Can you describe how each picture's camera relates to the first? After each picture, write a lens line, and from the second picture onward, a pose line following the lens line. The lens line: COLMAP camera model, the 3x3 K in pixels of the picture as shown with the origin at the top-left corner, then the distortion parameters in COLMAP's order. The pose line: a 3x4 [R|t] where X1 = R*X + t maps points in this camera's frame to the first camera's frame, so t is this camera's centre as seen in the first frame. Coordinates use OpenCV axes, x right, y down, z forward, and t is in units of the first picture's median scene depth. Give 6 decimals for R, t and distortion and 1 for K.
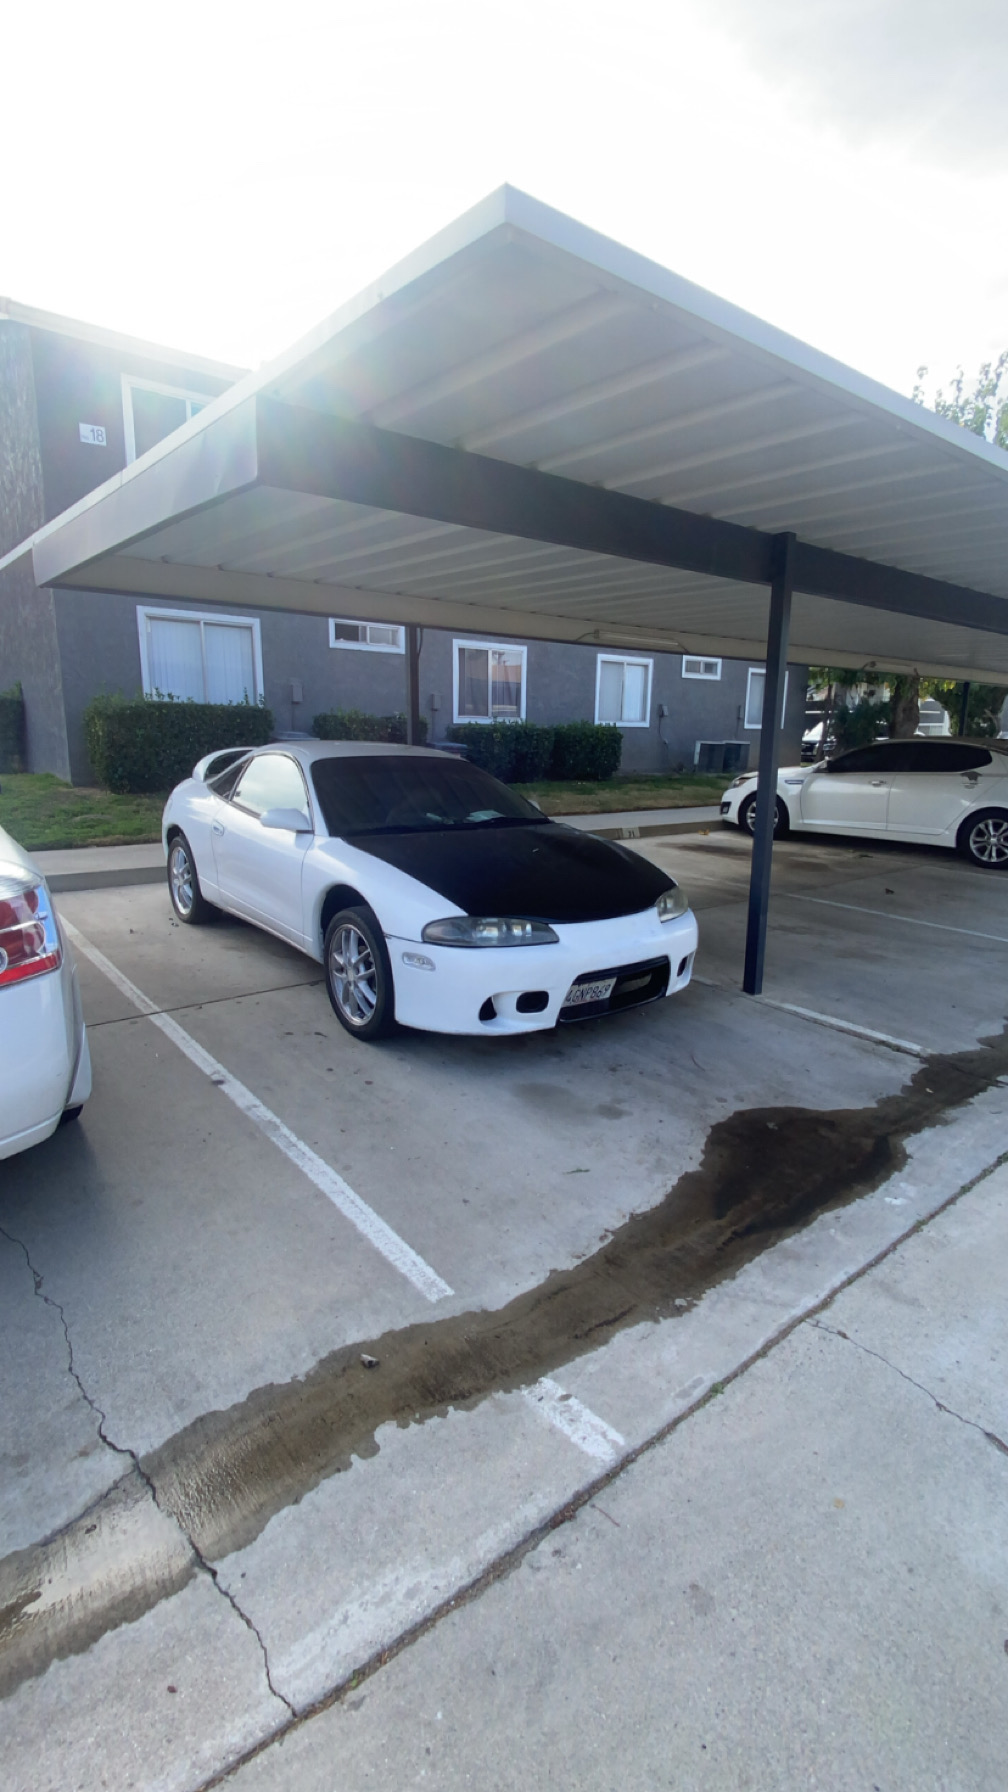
lens RADIAL K [[823.1, 0, 512.2], [0, 823.1, 902.6], [0, 0, 1]] dist [0.005746, -0.011372]
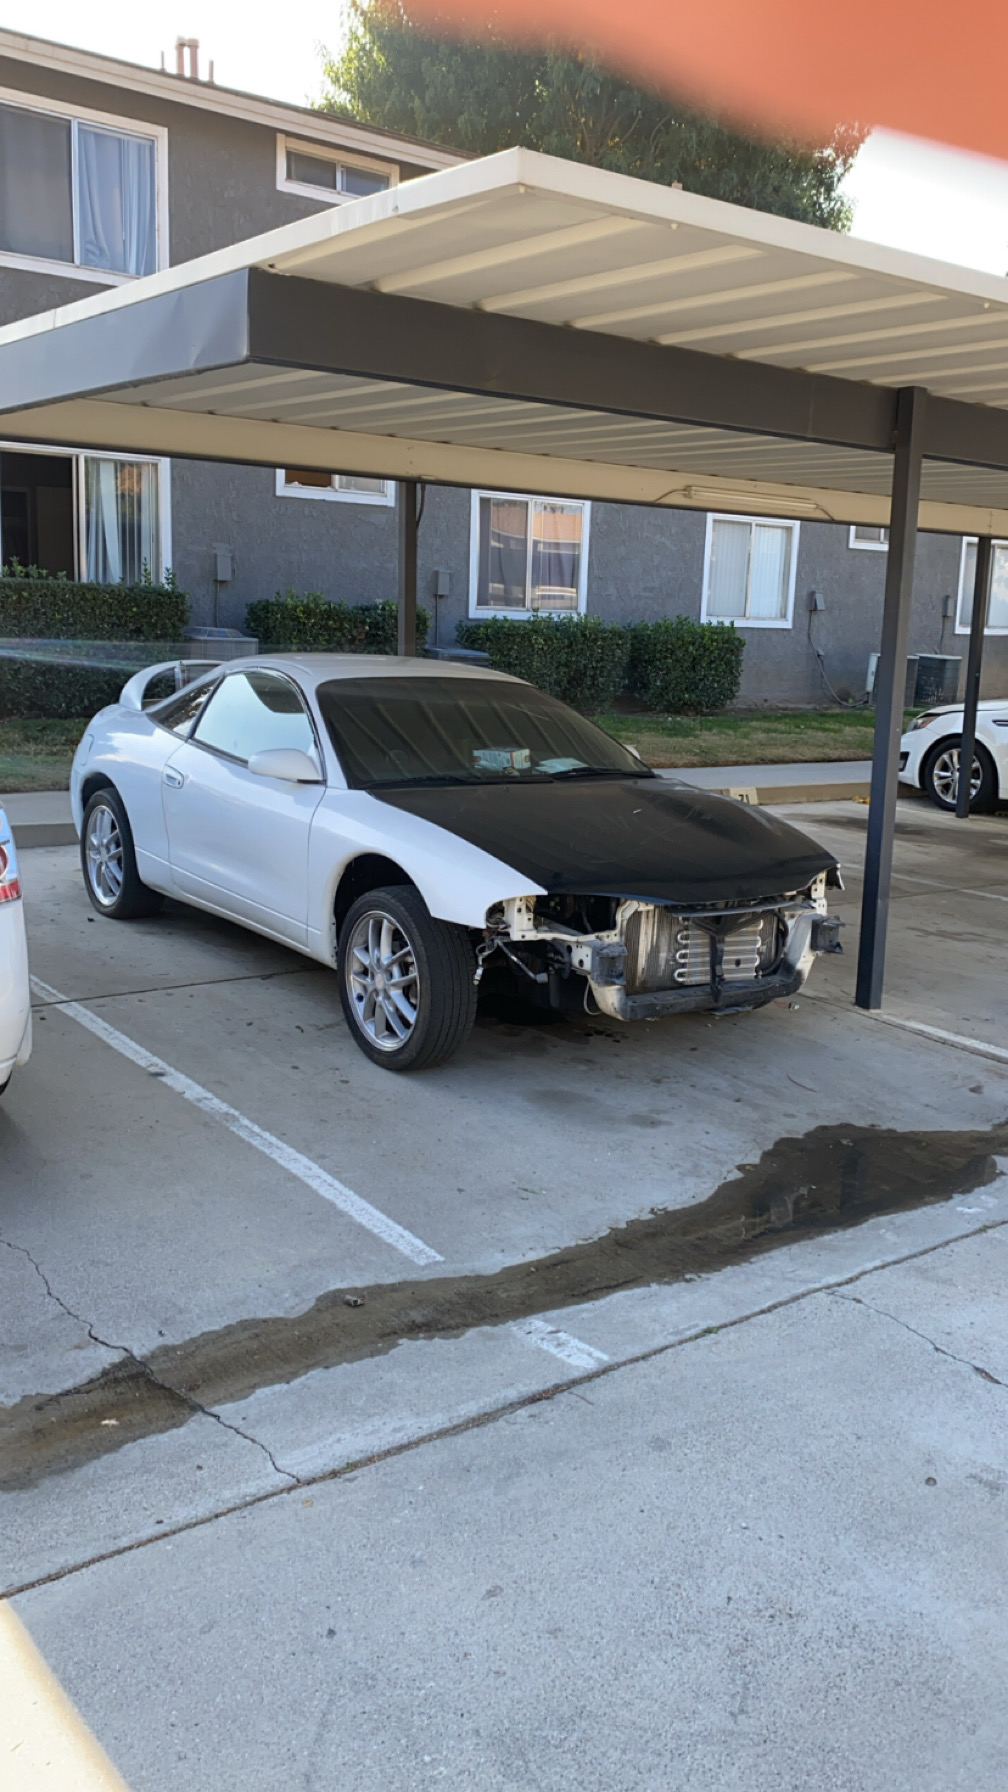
lens RADIAL K [[1451.8, 0, 534.0], [0, 1451.8, 882.5], [0, 0, 1]] dist [0.042883, -0.086694]
pose [[0.999449, 0.023163, -0.023767, 0.036032], [-0.023893, 0.999237, -0.030891, 0.063257], [0.023033, 0.031442, 0.999240, -0.389722]]
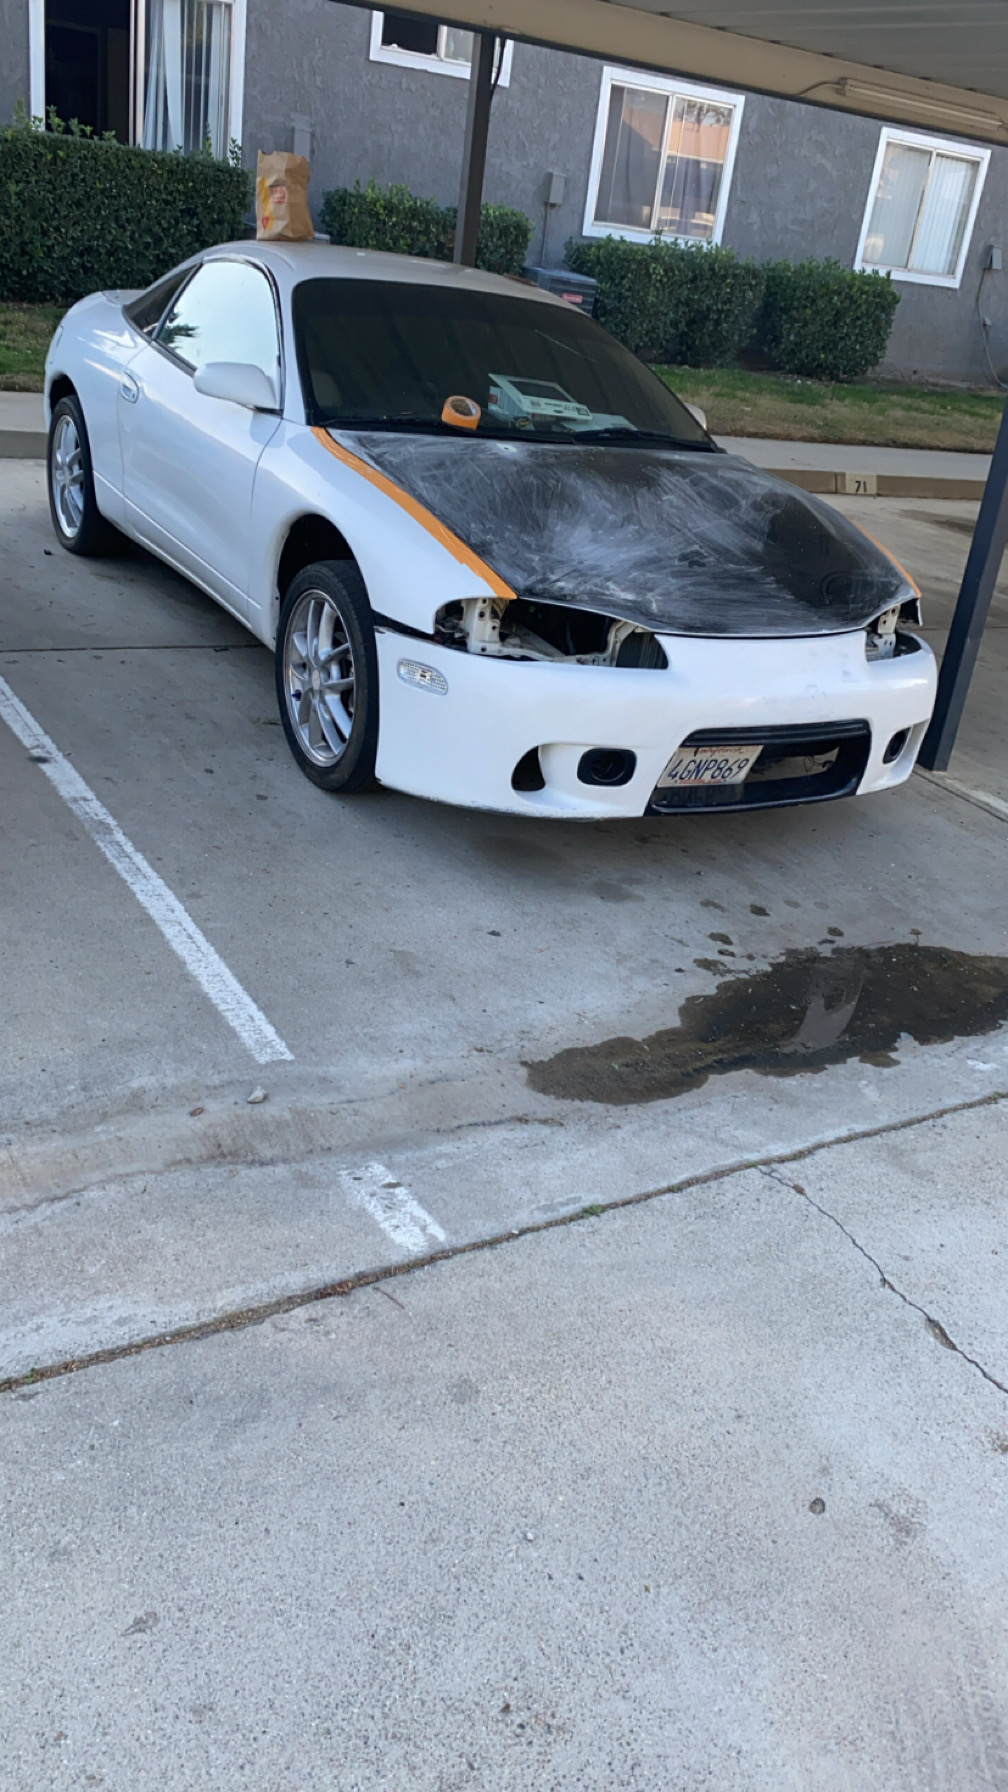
lens RADIAL K [[1451.8, 0, 519.2], [0, 1451.8, 910.0], [0, 0, 1]] dist [0.042883, -0.086694]
pose [[0.985174, 0.152640, -0.078319, 0.128005], [-0.132369, 0.966704, 0.219003, 0.024804], [0.109140, -0.205388, 0.972576, -0.121653]]
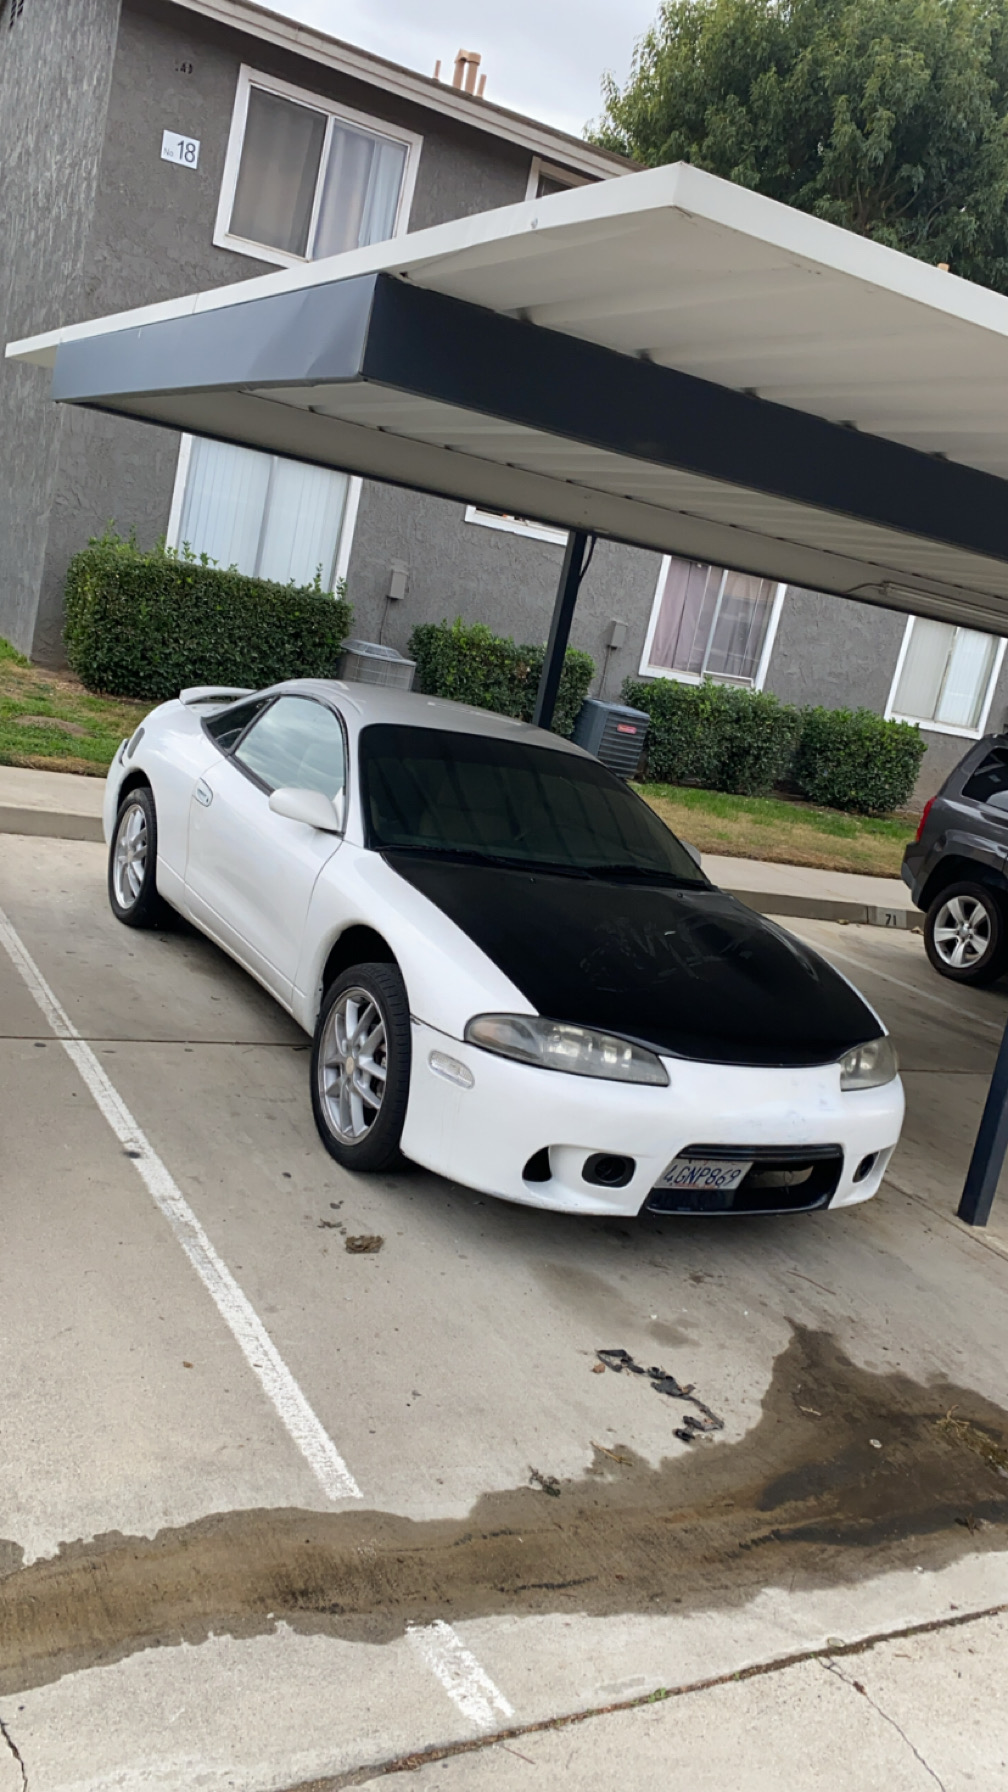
lens RADIAL K [[1451.8, 0, 512.8], [0, 1451.8, 881.1], [0, 0, 1]] dist [0.042883, -0.086694]
pose [[0.968528, 0.204938, -0.141256, 0.082590], [-0.212876, 0.976114, -0.043418, -0.024330], [0.128984, 0.072122, 0.989020, -0.199545]]
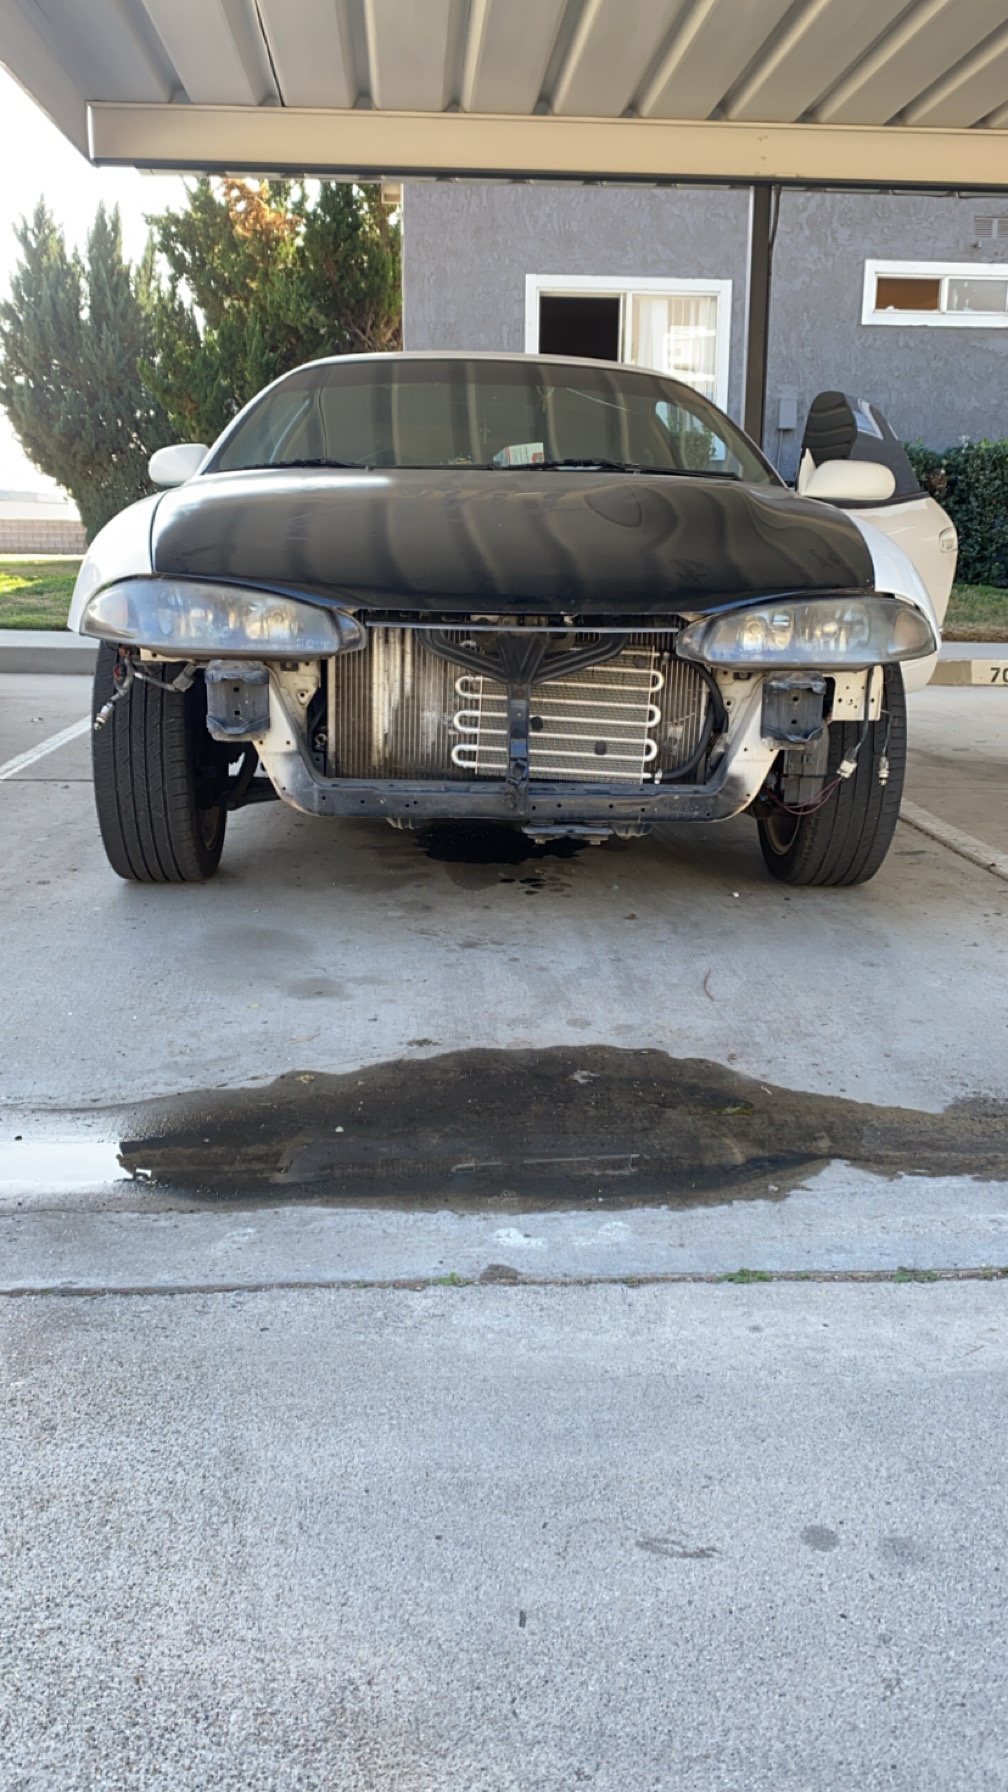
lens RADIAL K [[1451.8, 0, 504.5], [0, 1451.8, 883.9], [0, 0, 1]] dist [0.042883, -0.086694]
pose [[0.819466, 0.119772, -0.560473, 0.605165], [-0.115108, 0.992388, 0.043772, 0.136570], [0.561450, 0.028646, 0.827015, 0.352027]]
